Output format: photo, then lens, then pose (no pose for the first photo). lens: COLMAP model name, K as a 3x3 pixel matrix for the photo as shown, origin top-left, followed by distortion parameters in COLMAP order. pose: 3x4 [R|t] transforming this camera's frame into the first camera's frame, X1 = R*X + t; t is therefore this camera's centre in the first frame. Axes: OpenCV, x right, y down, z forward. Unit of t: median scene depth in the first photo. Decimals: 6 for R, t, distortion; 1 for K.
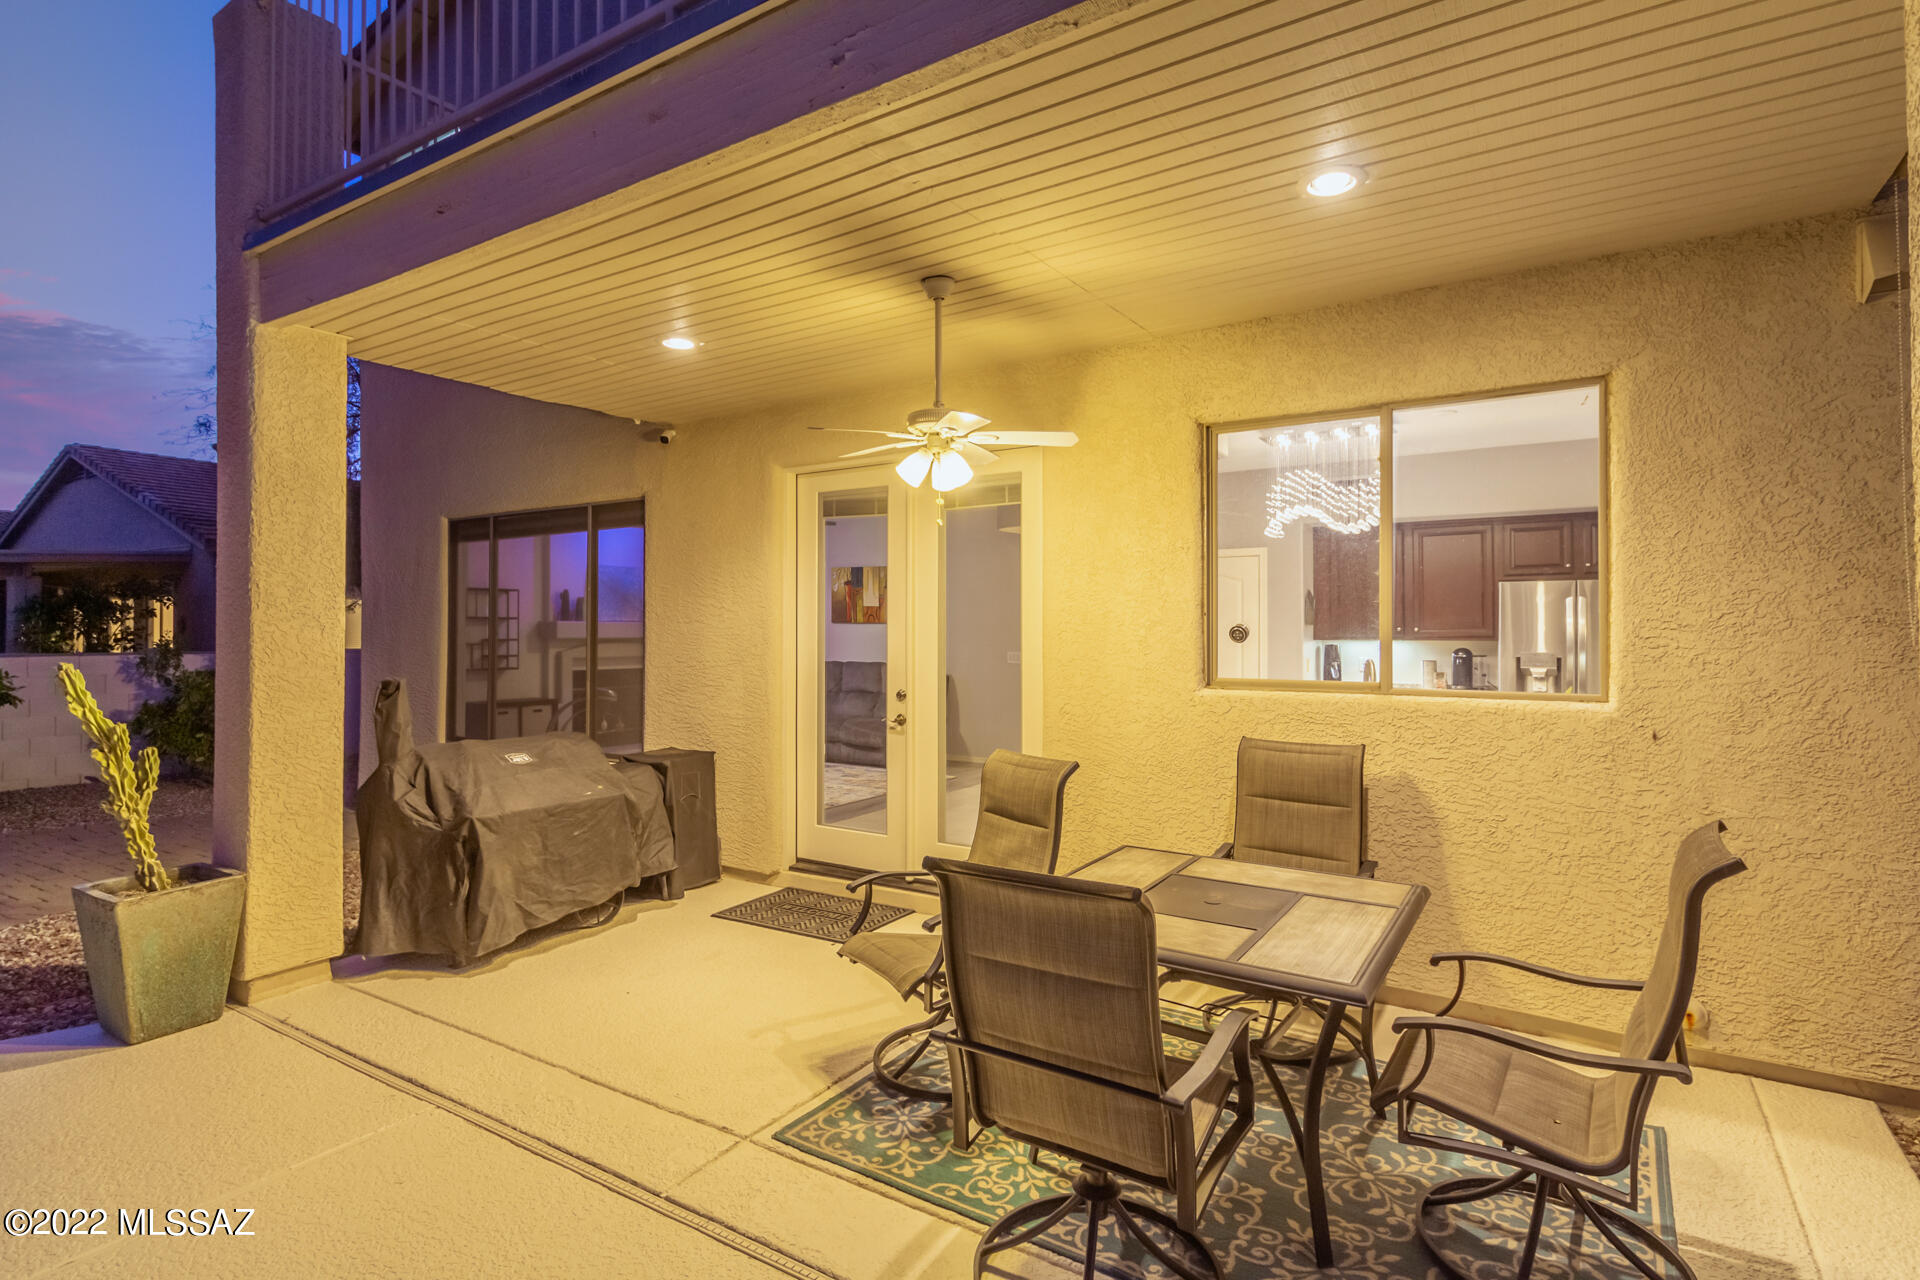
lens RADIAL K [[950.1, 0, 960.0], [0, 950.1, 640.0], [0, 0, 1]] dist [0.001589, 0.000024]
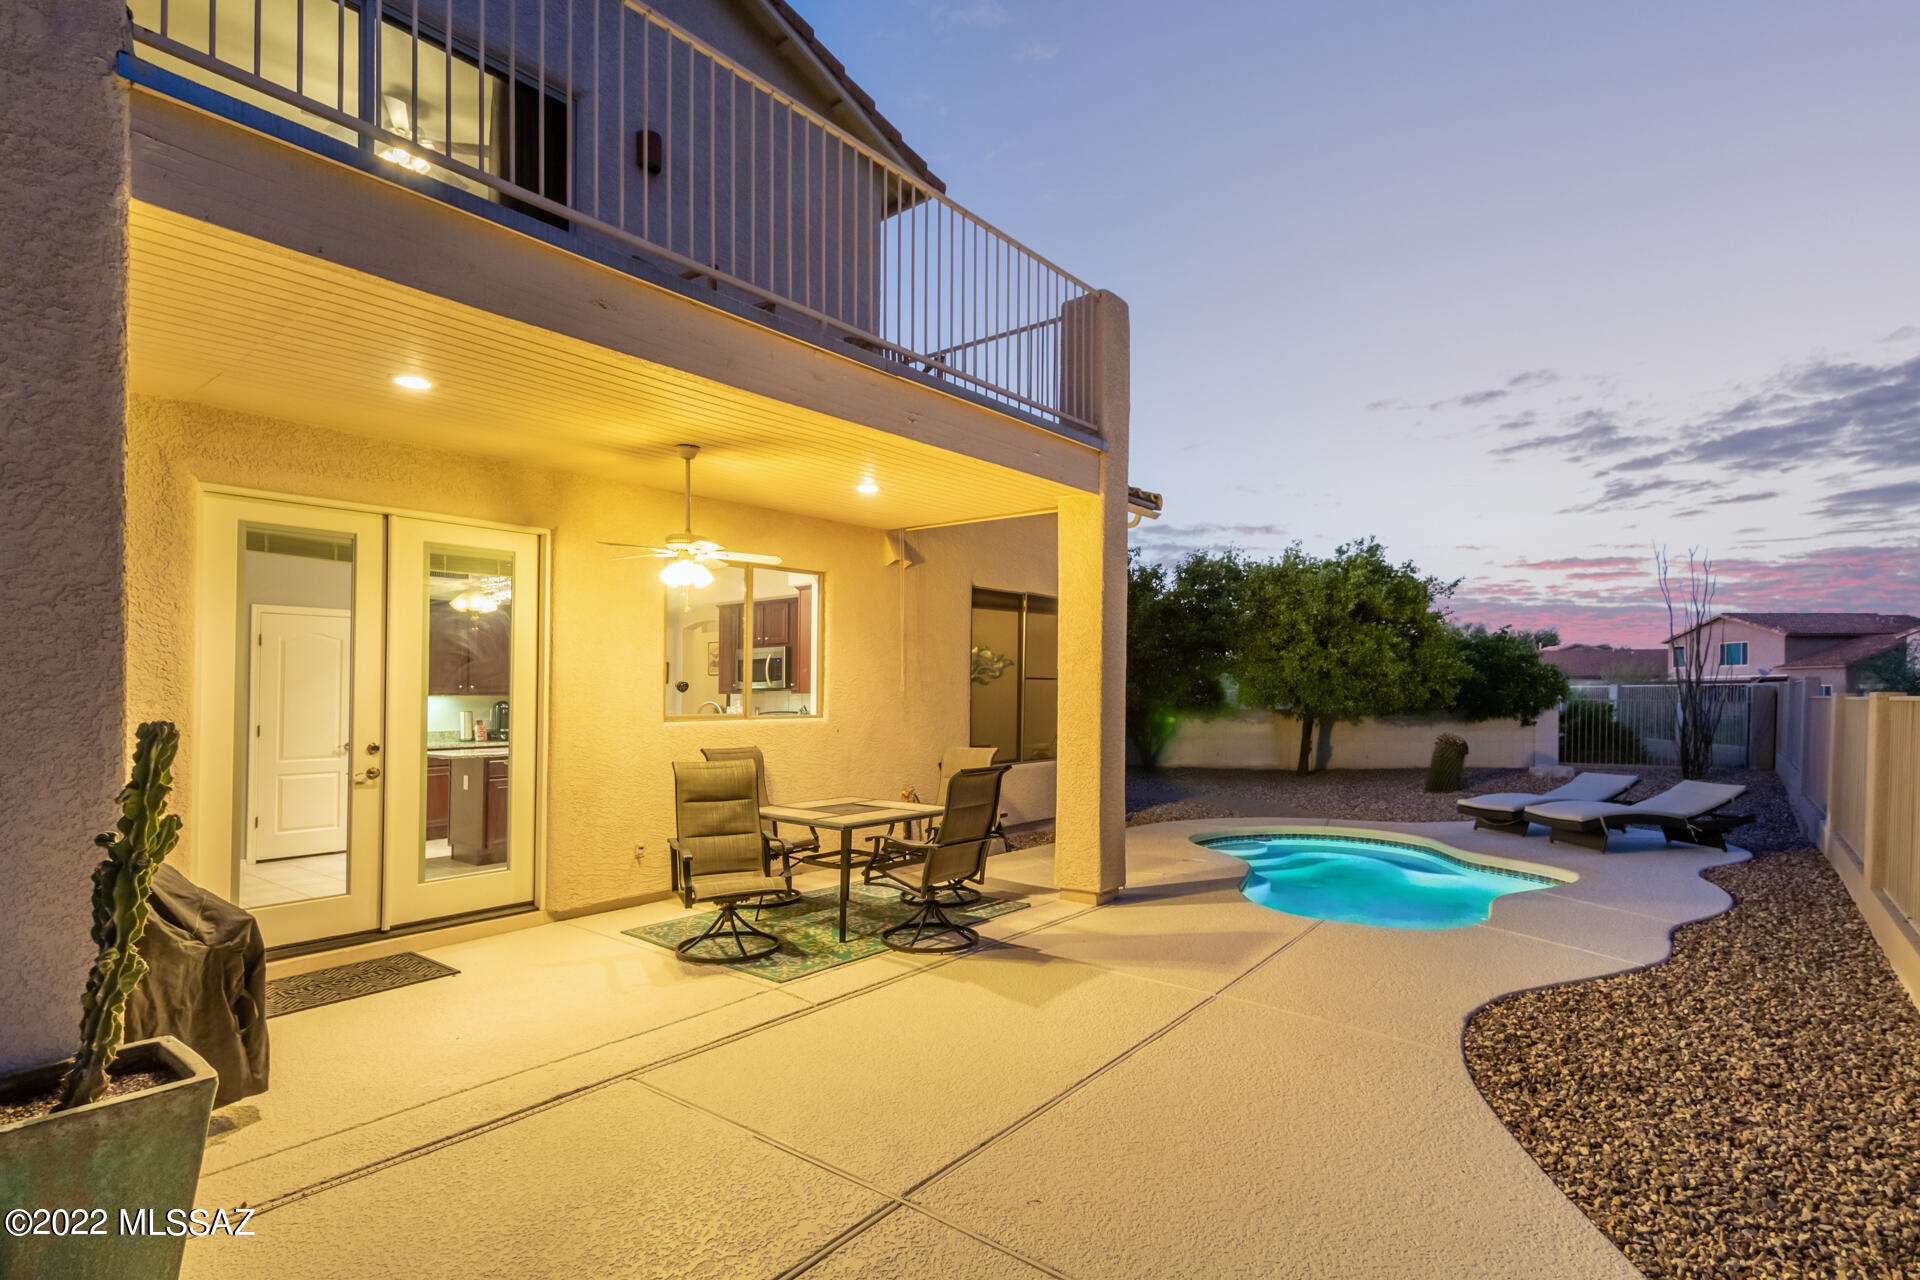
lens RADIAL K [[950.1, 0, 960.0], [0, 950.1, 640.0], [0, 0, 1]] dist [0.001589, 0.000024]
pose [[0.100712, 0.067403, 0.992630, -1.581318], [0.028627, 0.997093, -0.070610, 0.050662], [-0.994504, 0.035528, 0.098490, 0.440048]]
